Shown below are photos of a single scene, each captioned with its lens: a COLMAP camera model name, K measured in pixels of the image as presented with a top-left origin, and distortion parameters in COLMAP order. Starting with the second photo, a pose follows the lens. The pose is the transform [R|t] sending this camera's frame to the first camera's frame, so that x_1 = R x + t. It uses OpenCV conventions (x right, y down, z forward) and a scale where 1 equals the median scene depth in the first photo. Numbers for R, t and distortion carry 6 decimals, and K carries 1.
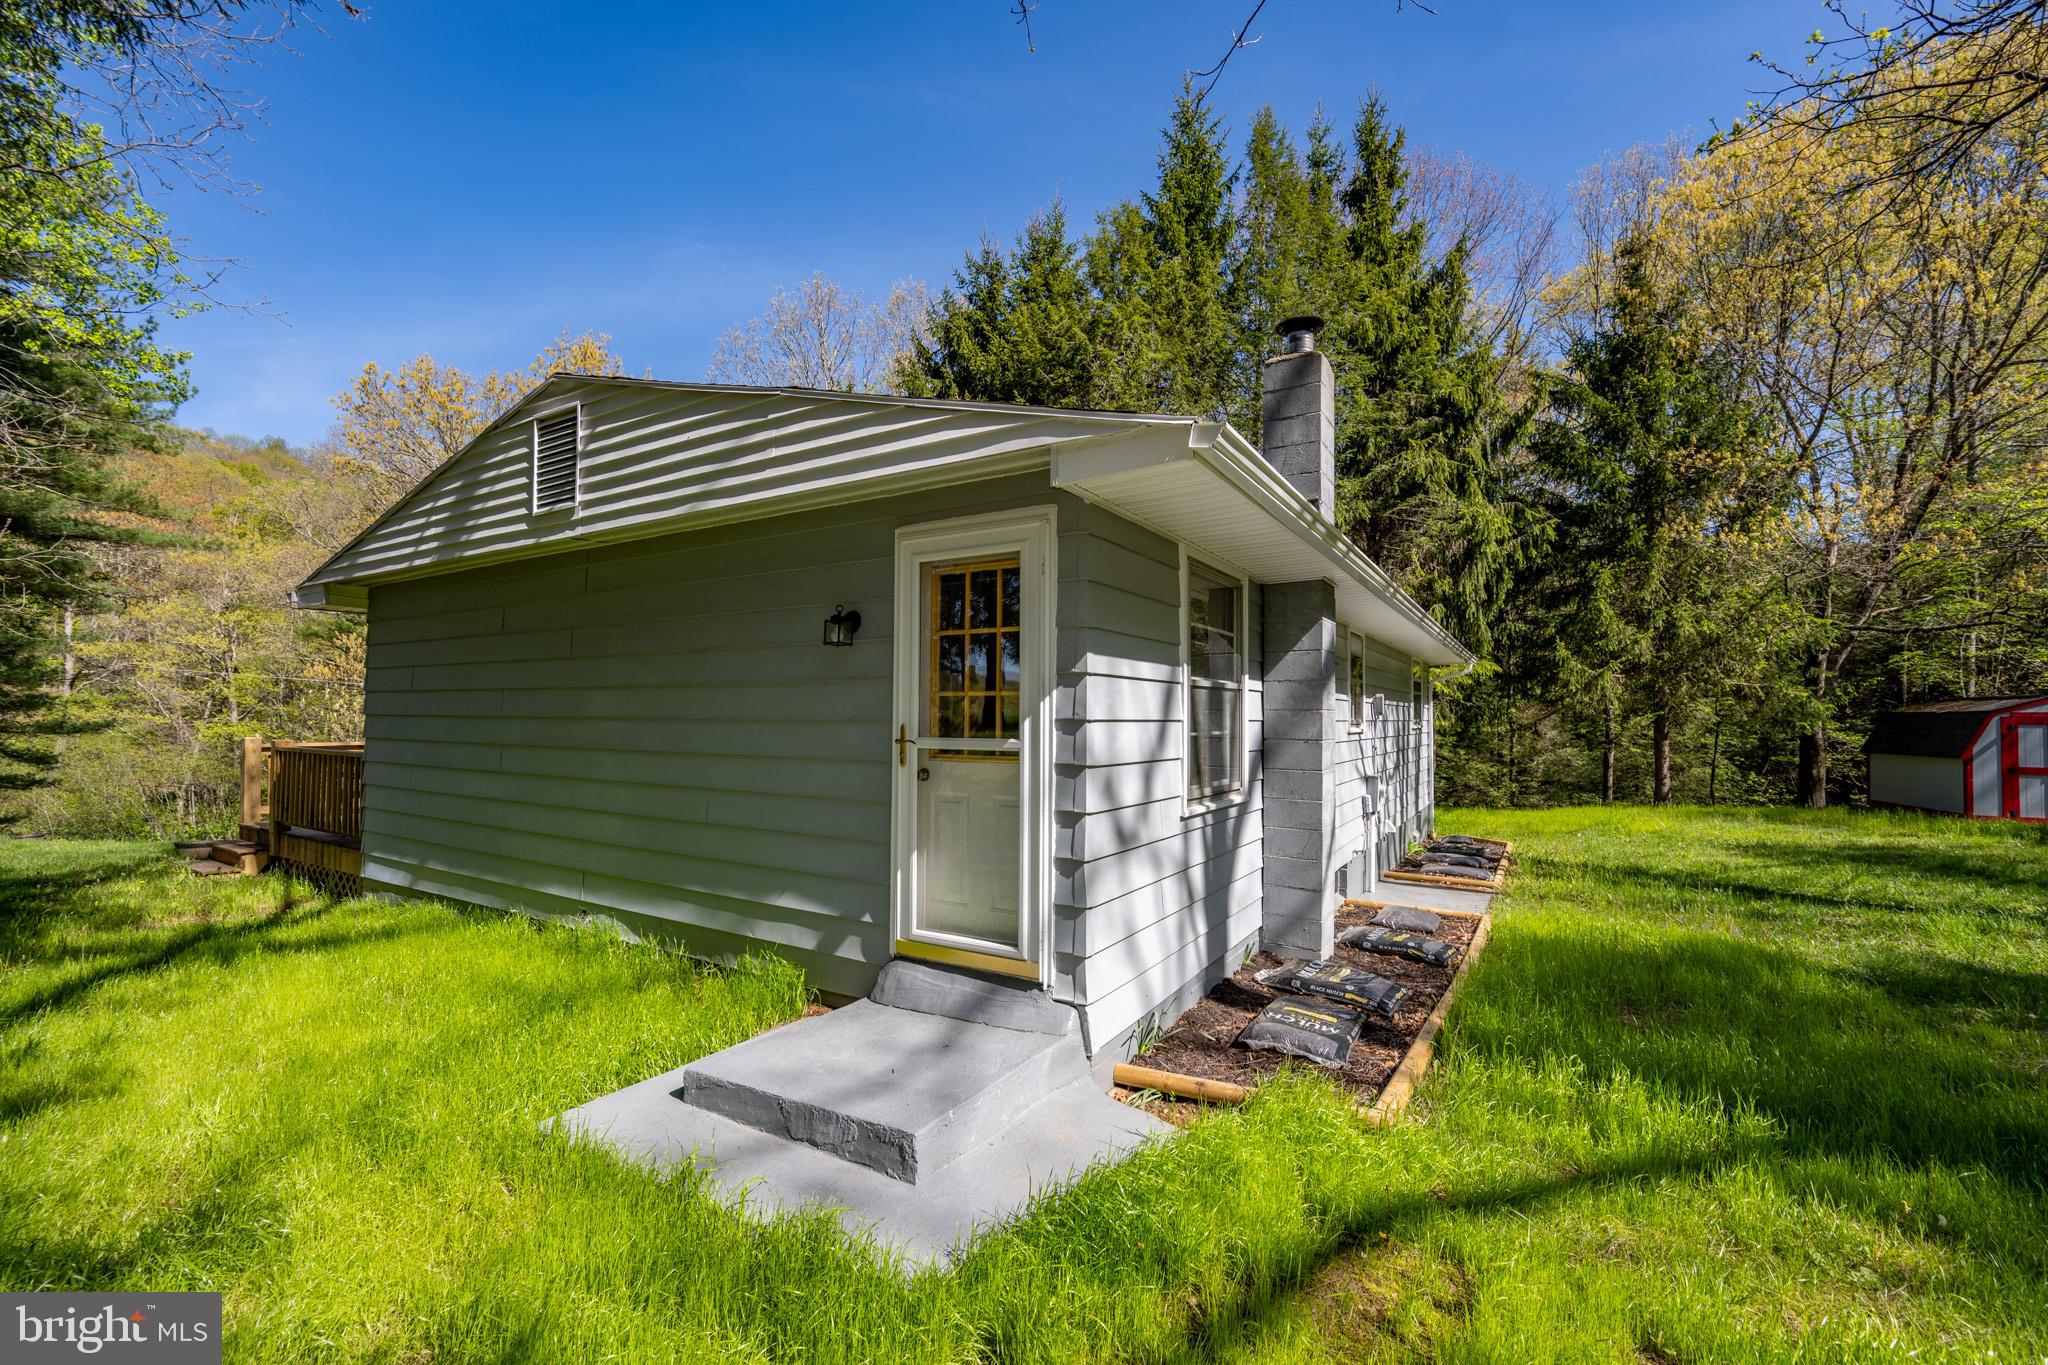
lens RADIAL K [[840.1, 0, 1066.2], [0, 840.1, 690.0], [0, 0, 1]] dist [-0.001016, -0.000133]
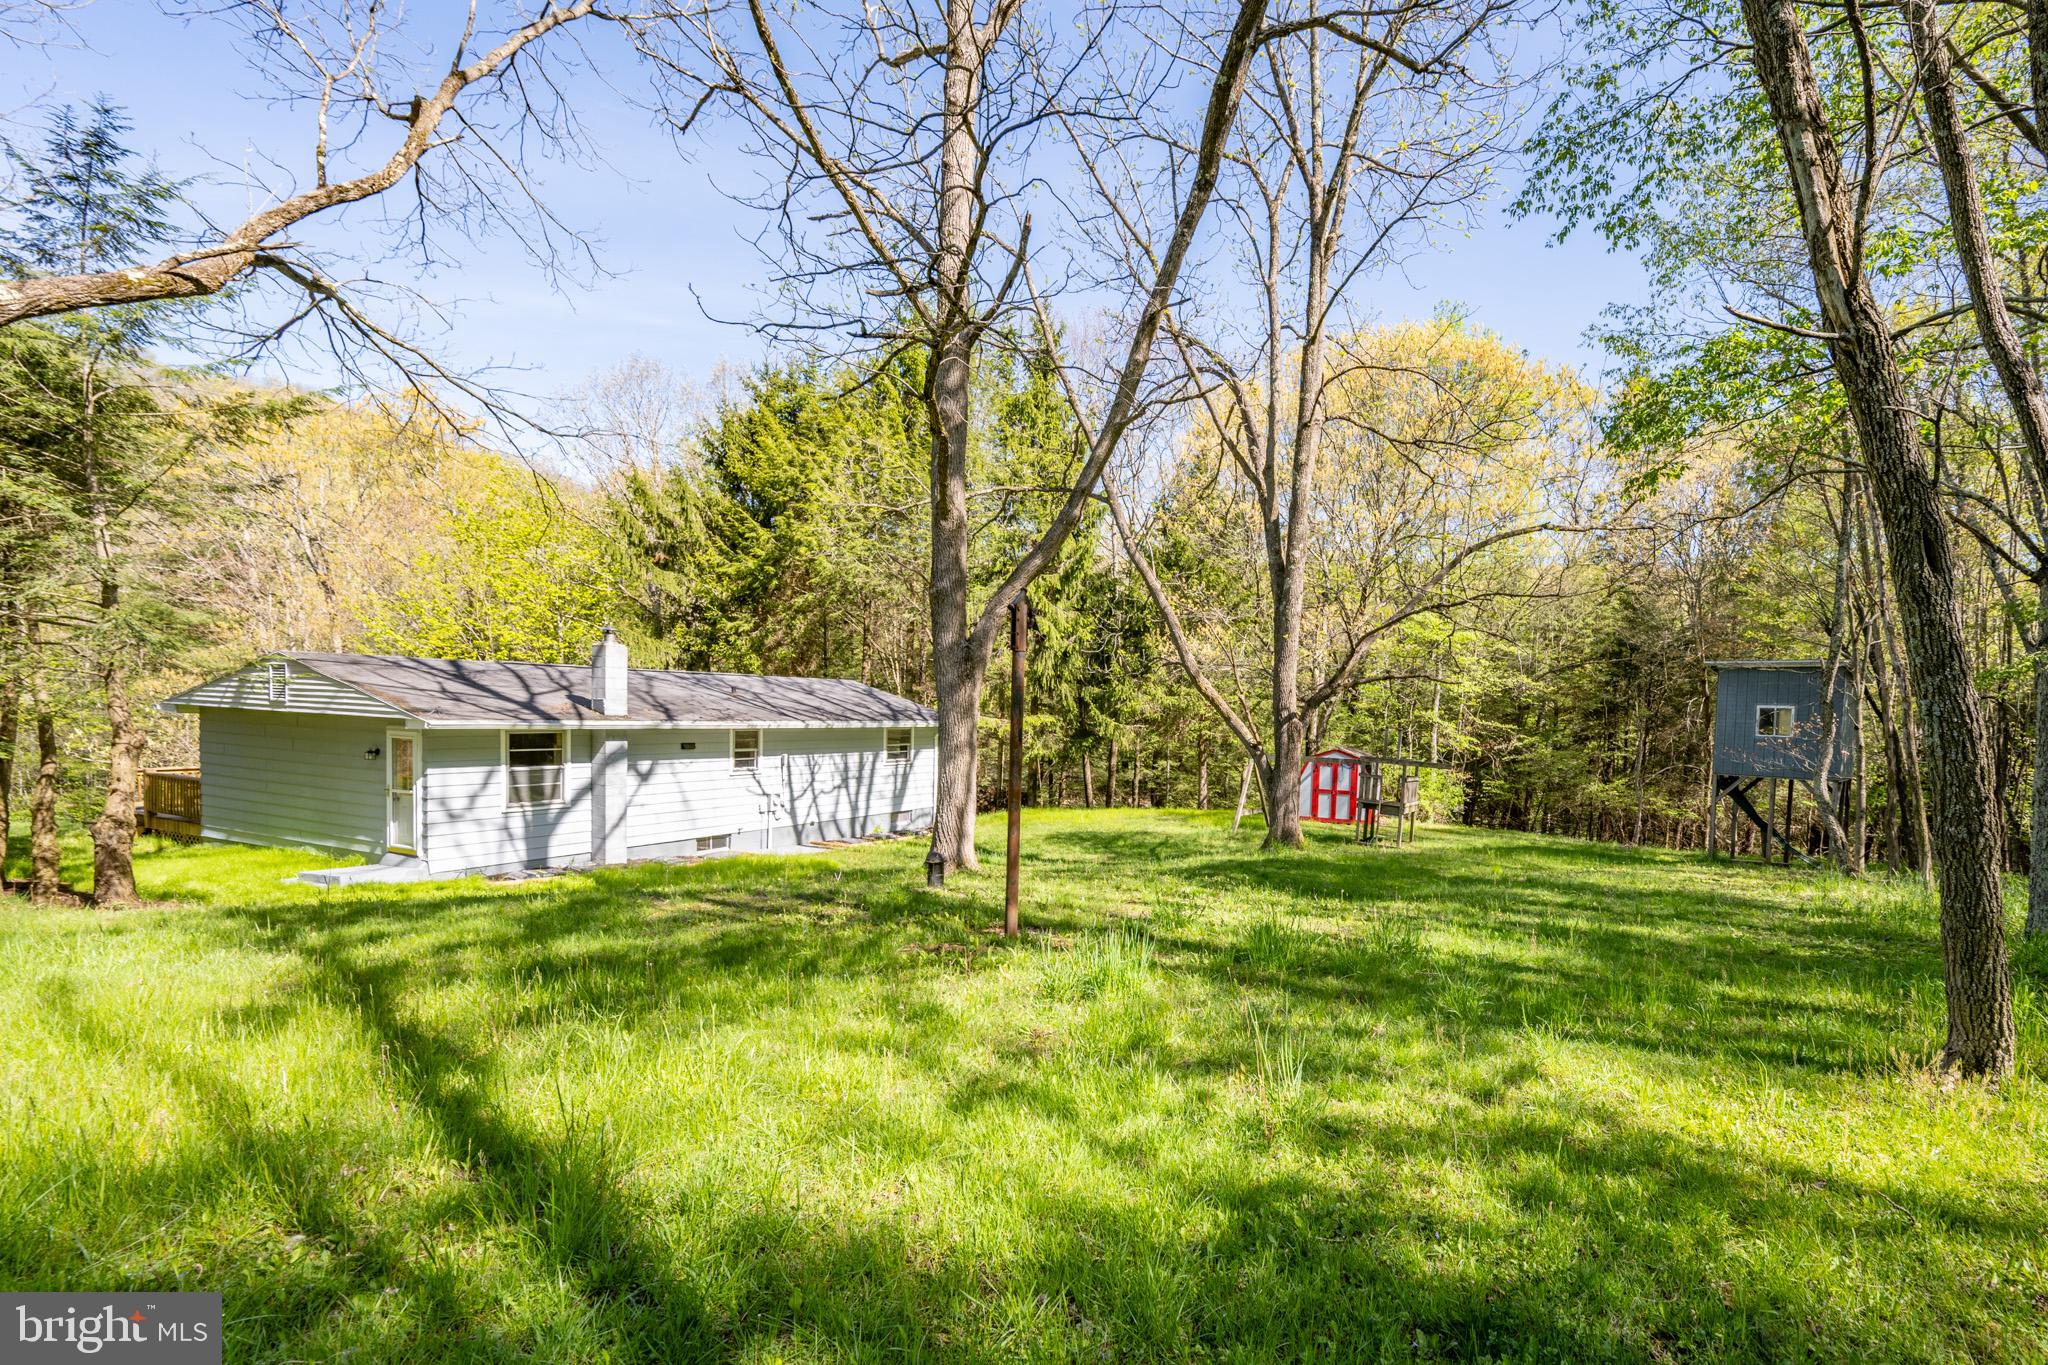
lens RADIAL K [[882.5, 0, 1259.3], [0, 882.5, 745.9], [0, 0, 1]] dist [-0.010193, 0.000319]
pose [[0.981553, 0.021713, 0.189955, 2.011389], [-0.035918, 0.996782, 0.071662, -0.383885], [-0.187787, -0.077162, 0.979174, -2.417093]]
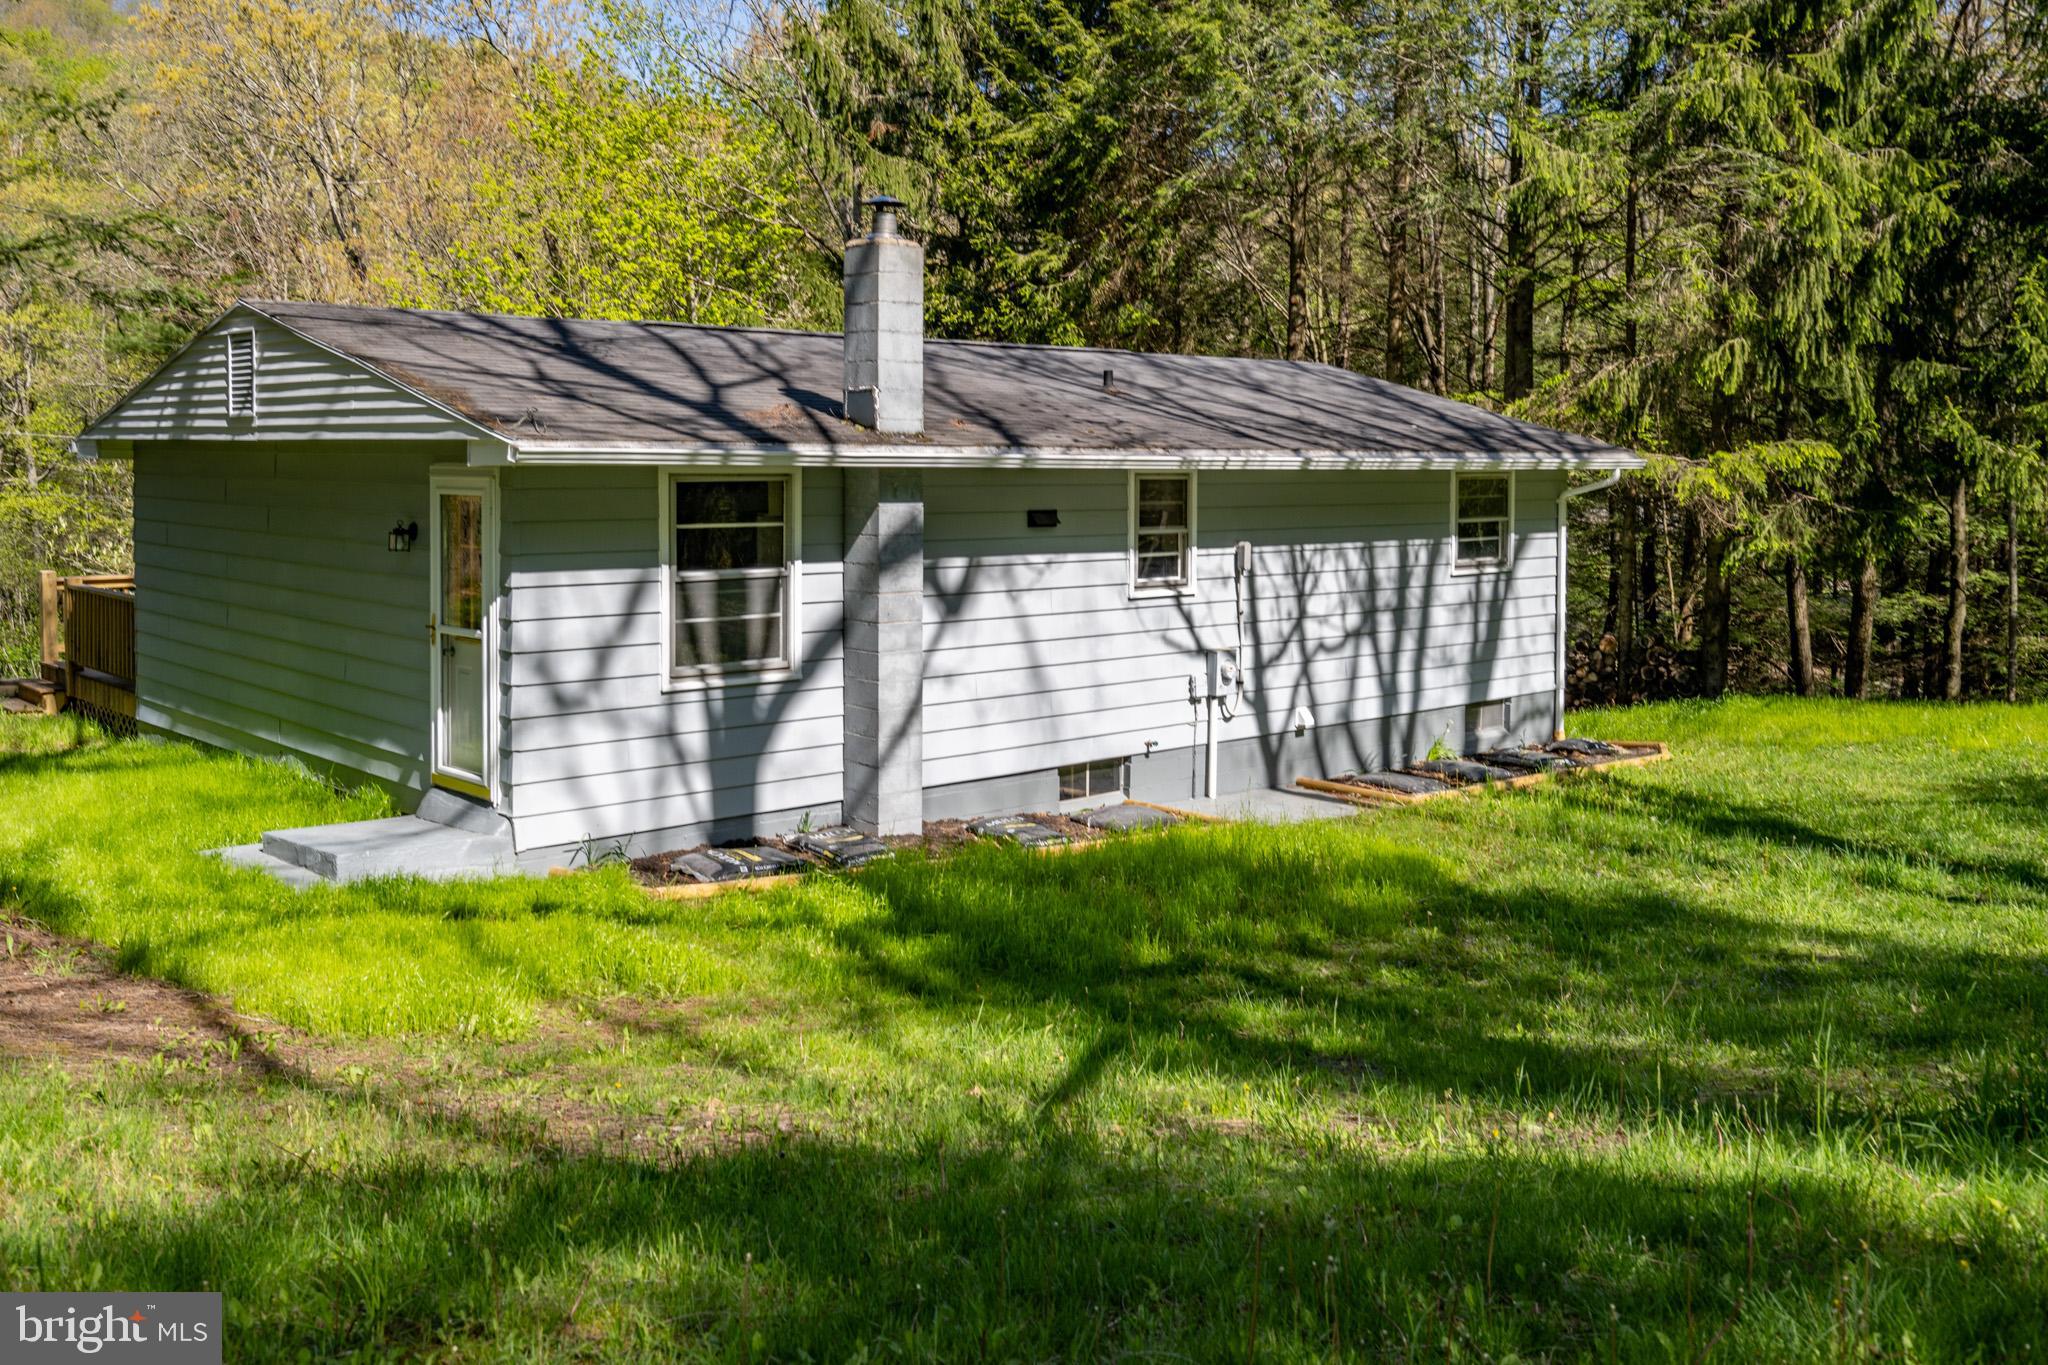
lens RADIAL K [[1847.2, 0, 1017.7], [0, 1847.2, 507.0], [0, 0, 1]] dist [-0.000280, -0.010394]
pose [[0.958074, 0.009688, -0.286358, 1.191989], [0.007096, 0.998319, 0.057516, -0.226387], [0.286434, -0.057137, 0.956395, -1.191671]]
